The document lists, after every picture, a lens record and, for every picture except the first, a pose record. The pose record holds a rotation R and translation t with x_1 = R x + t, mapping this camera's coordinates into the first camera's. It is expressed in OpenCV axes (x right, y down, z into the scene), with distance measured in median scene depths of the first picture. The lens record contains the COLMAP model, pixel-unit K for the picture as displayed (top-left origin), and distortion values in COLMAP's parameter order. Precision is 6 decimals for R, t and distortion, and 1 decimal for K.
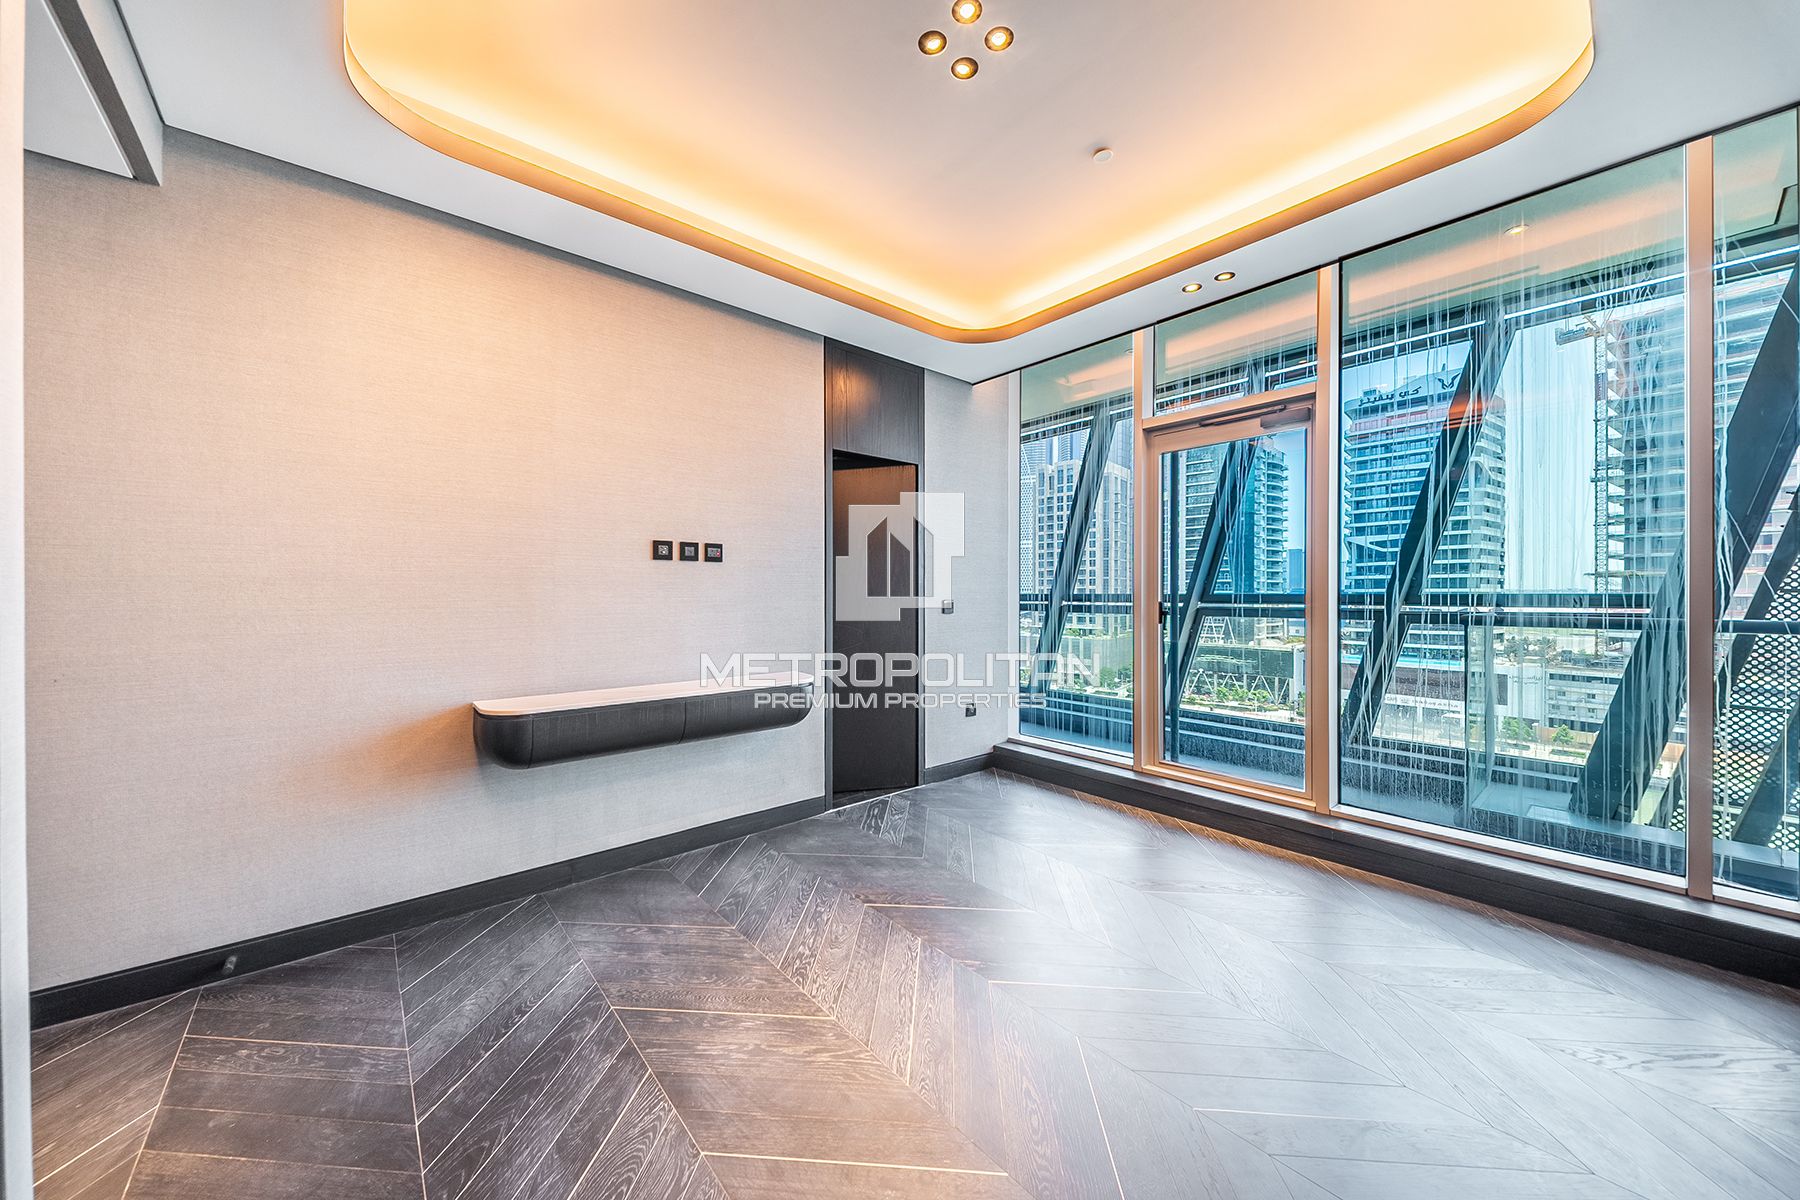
lens RADIAL K [[637.7, 0, 906.8], [0, 637.7, 587.9], [0, 0, 1]] dist [0.022052, -0.007368]
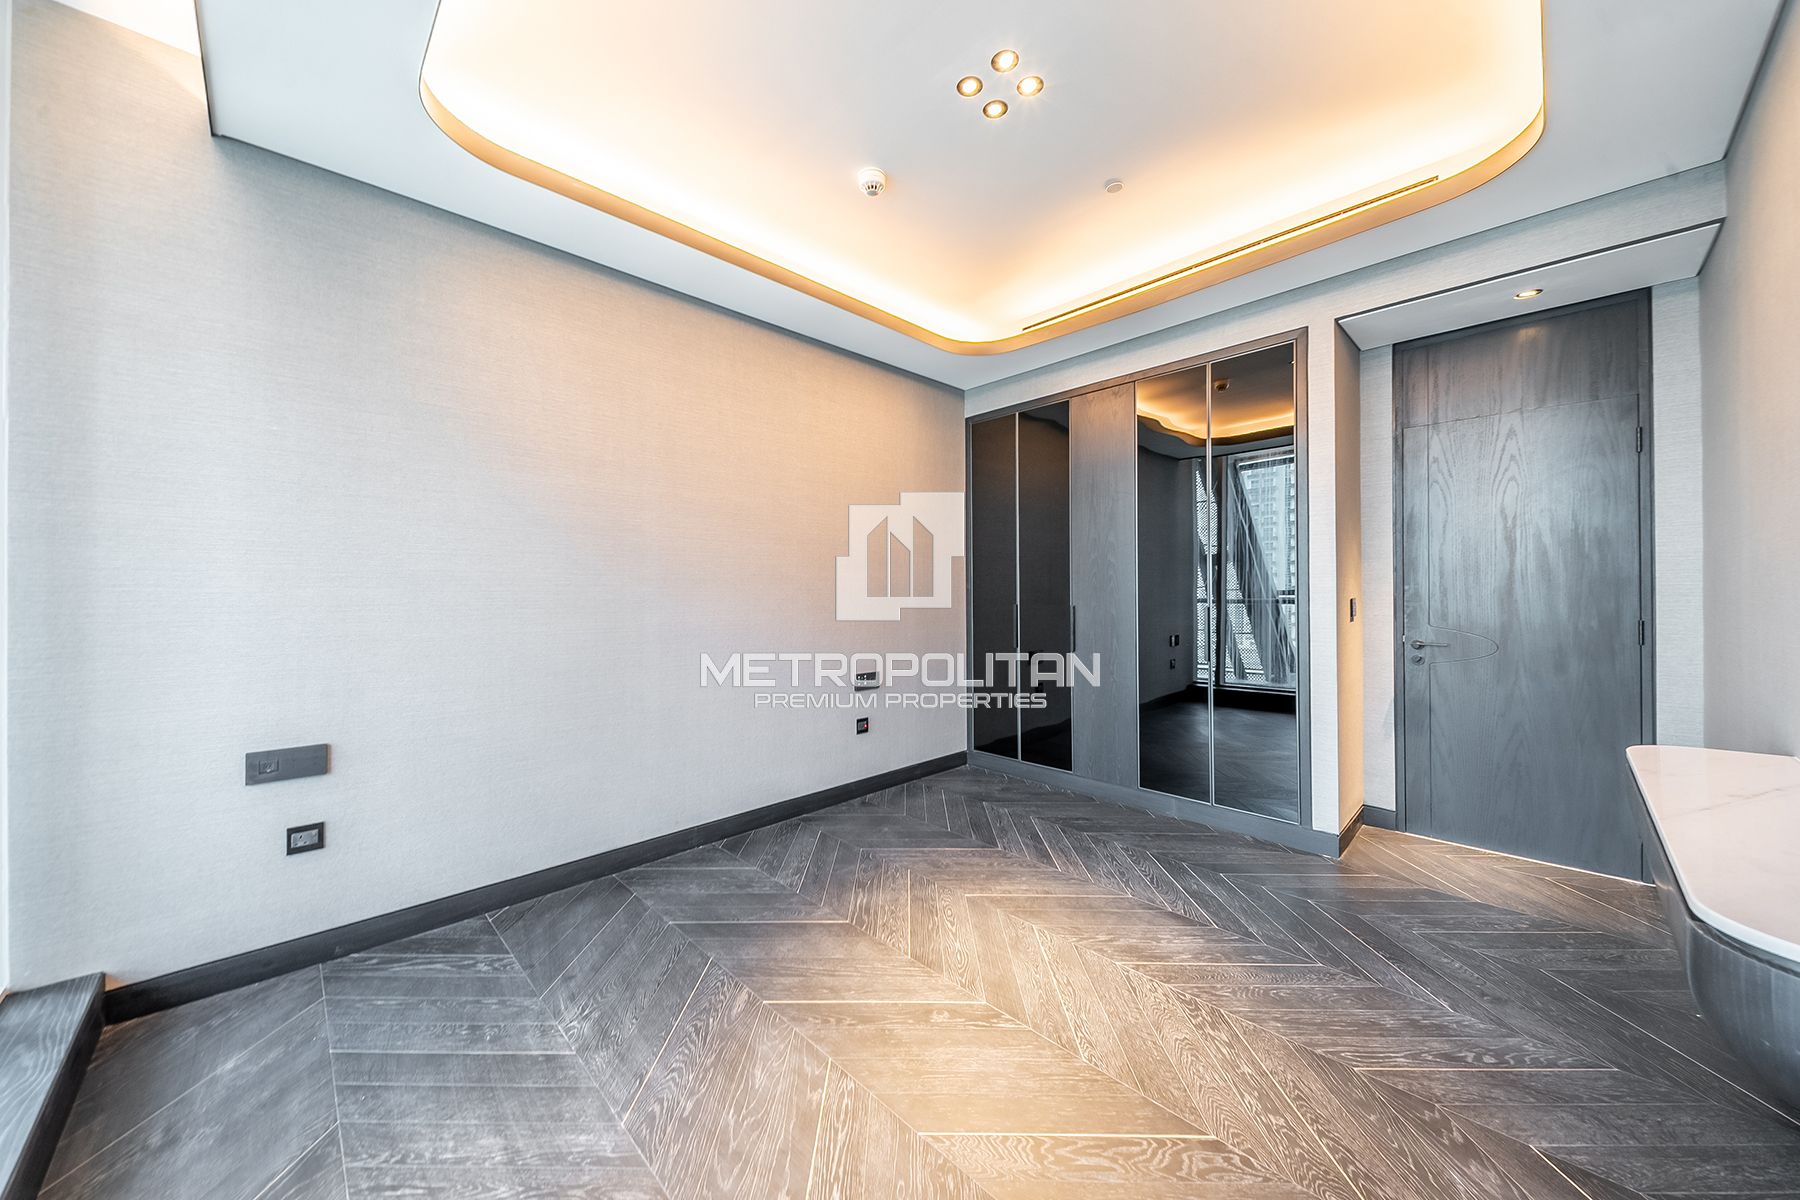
lens RADIAL K [[637.7, 0, 916.1], [0, 637.7, 583.0], [0, 0, 1]] dist [0.022052, -0.007368]
pose [[-0.997826, 0.004655, -0.065744, 0.160539], [0.006334, 0.999659, -0.025339, 0.010663], [0.065604, -0.025700, -0.997515, 1.096596]]
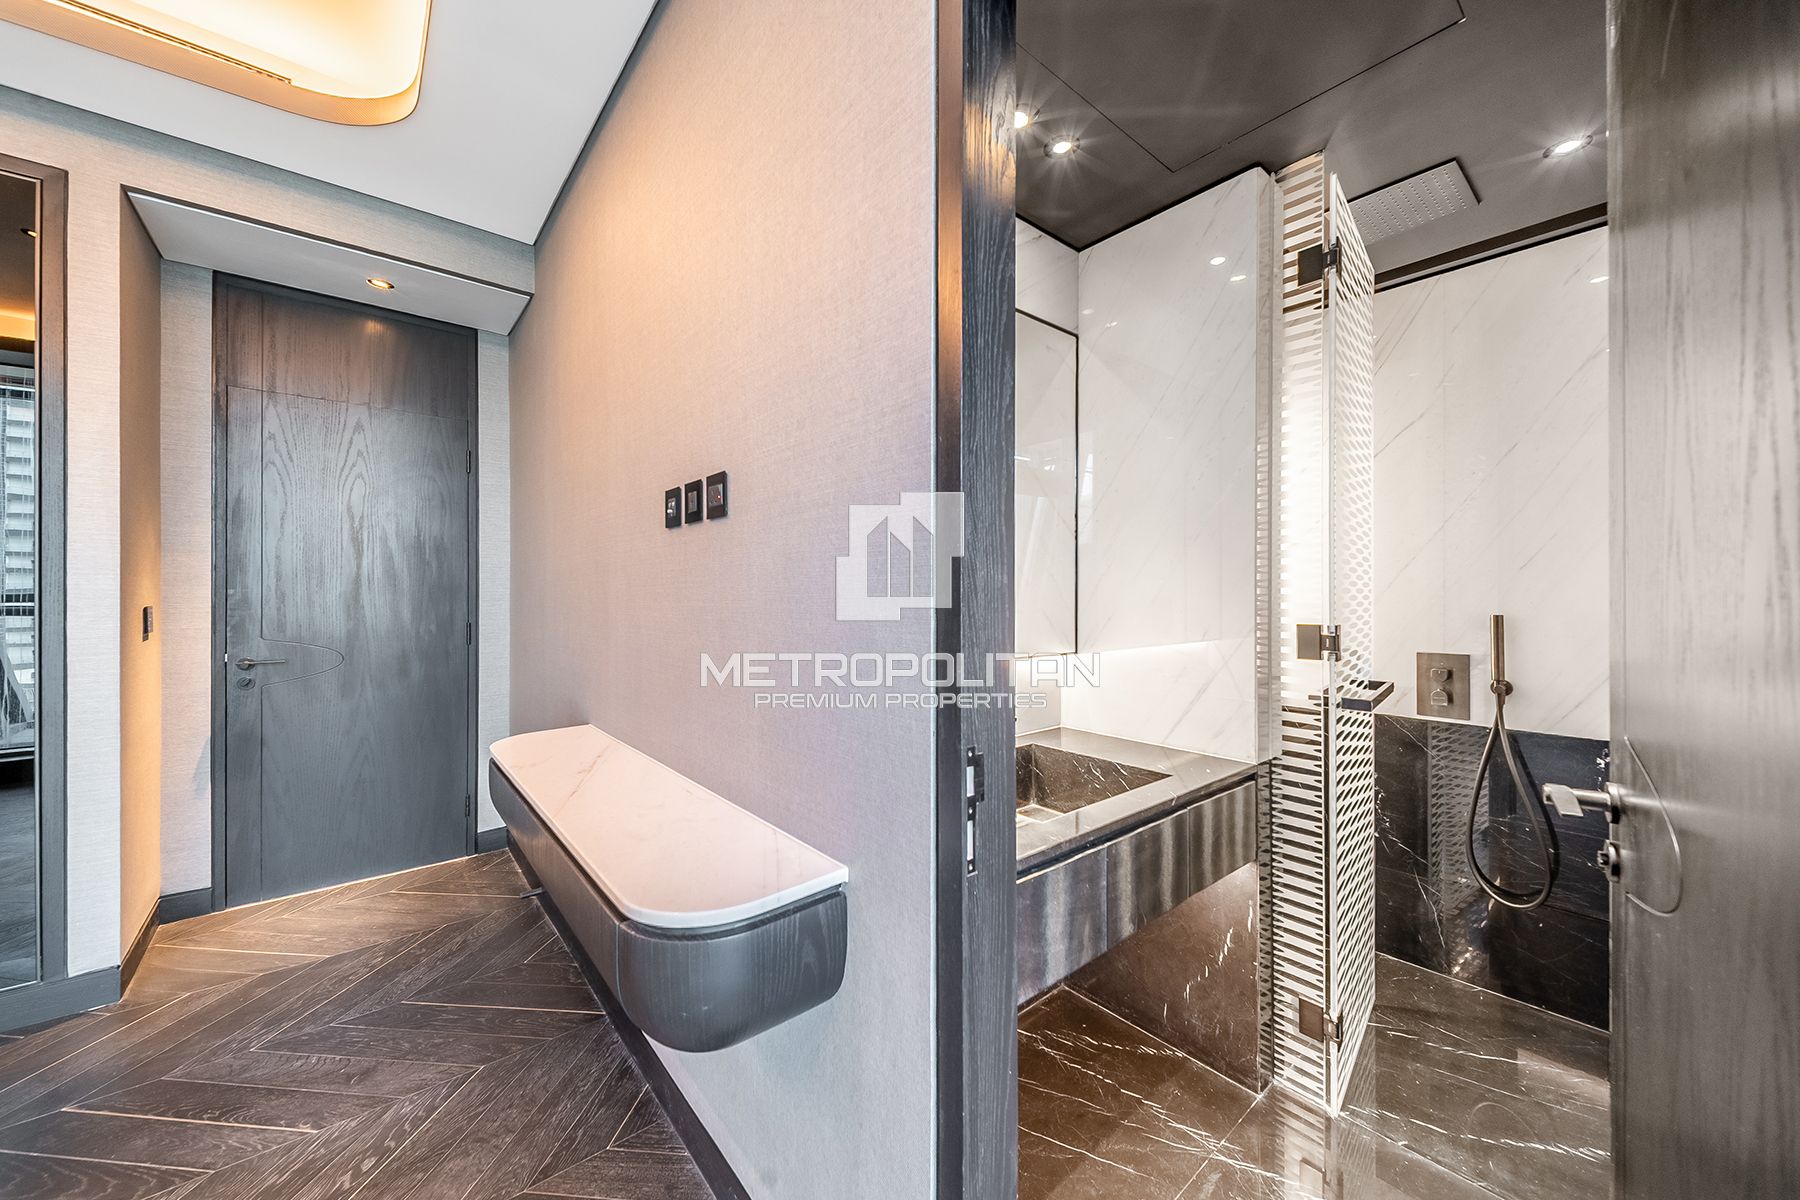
lens RADIAL K [[637.7, 0, 872.0], [0, 637.7, 597.8], [0, 0, 1]] dist [0.022052, -0.007368]
pose [[-0.042099, 0.005848, -0.999096, 0.089617], [0.009904, 0.999936, 0.005436, 0.008326], [0.999064, -0.009666, -0.042154, 0.966917]]
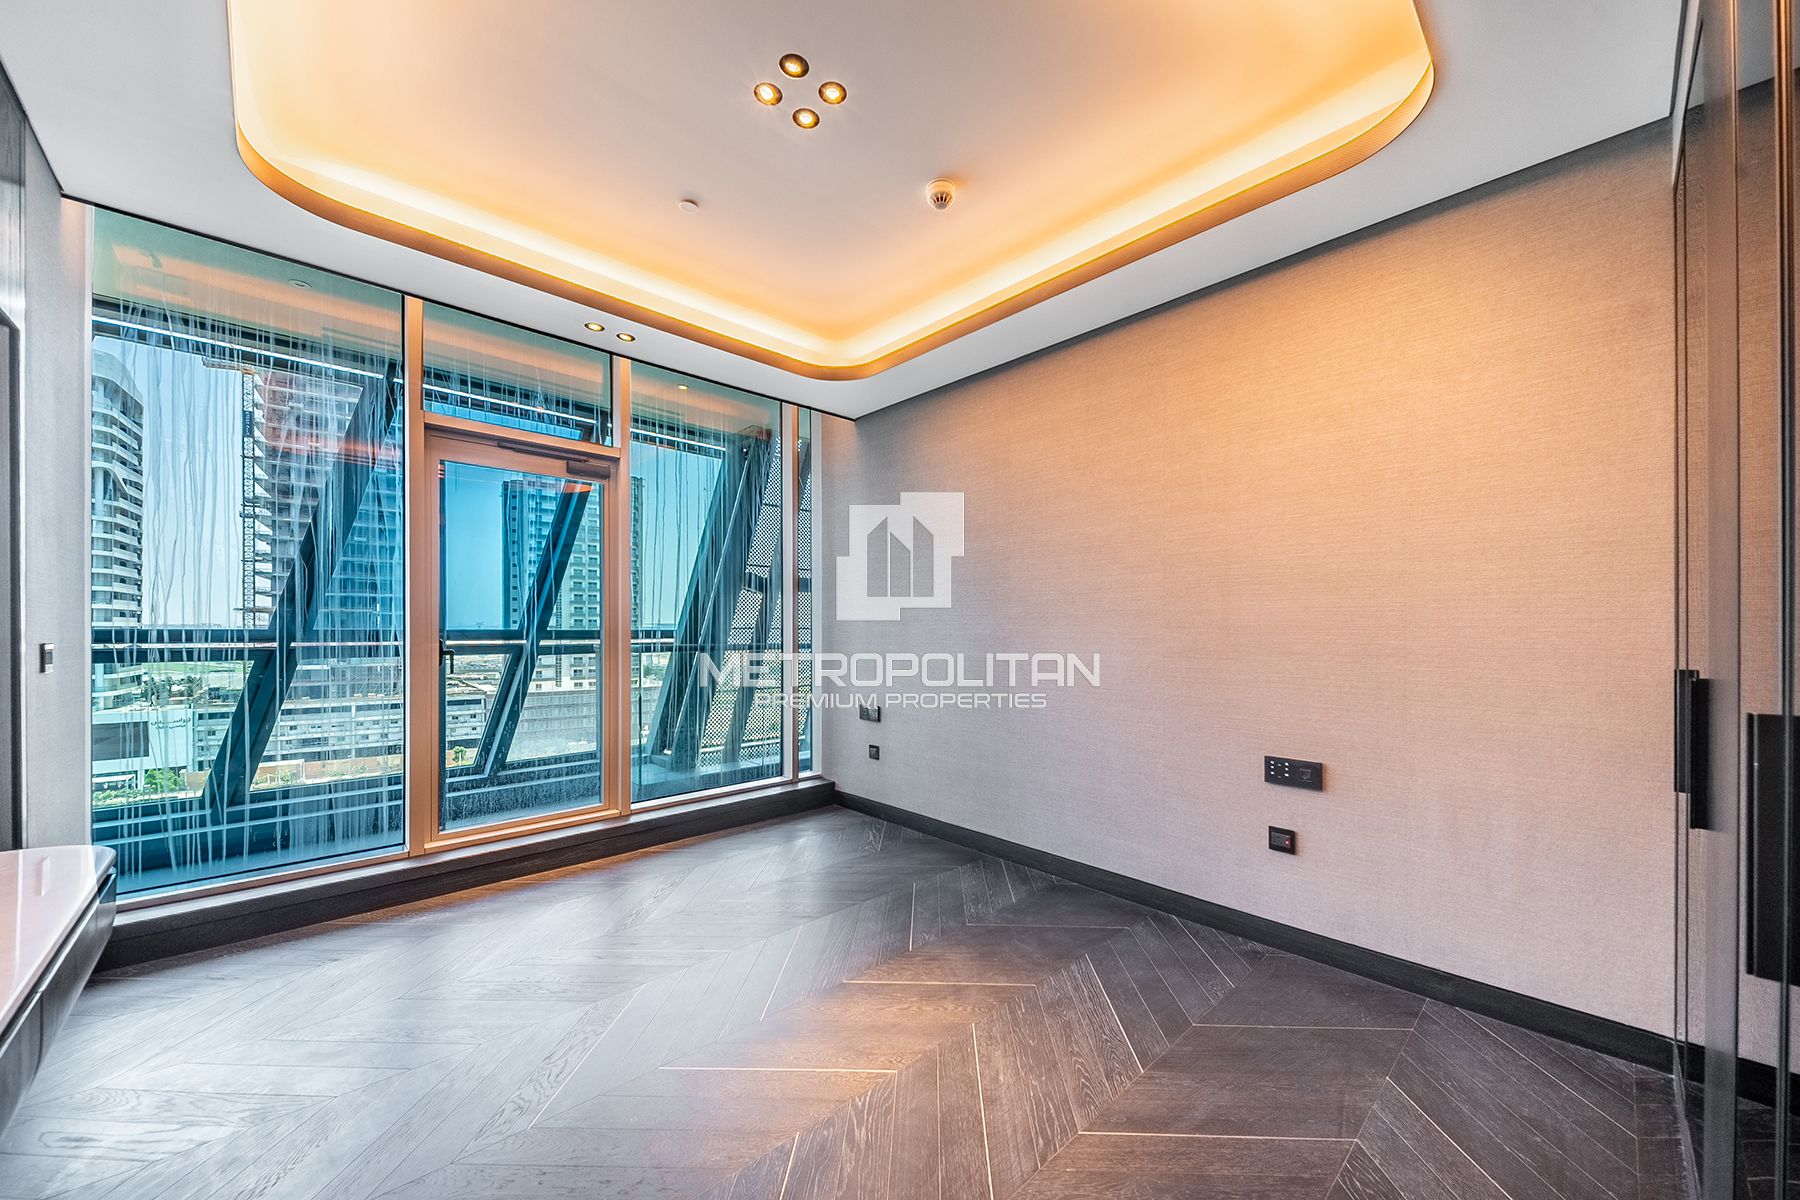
lens RADIAL K [[663.4, 0, 897.0], [0, 663.4, 622.6], [0, 0, 1]] dist [0.026314, -0.000092]
pose [[-0.033500, 0.012371, 0.999362, -0.521150], [-0.012541, 0.999839, -0.012798, 0.003234], [-0.999360, -0.012962, -0.033340, 0.466073]]
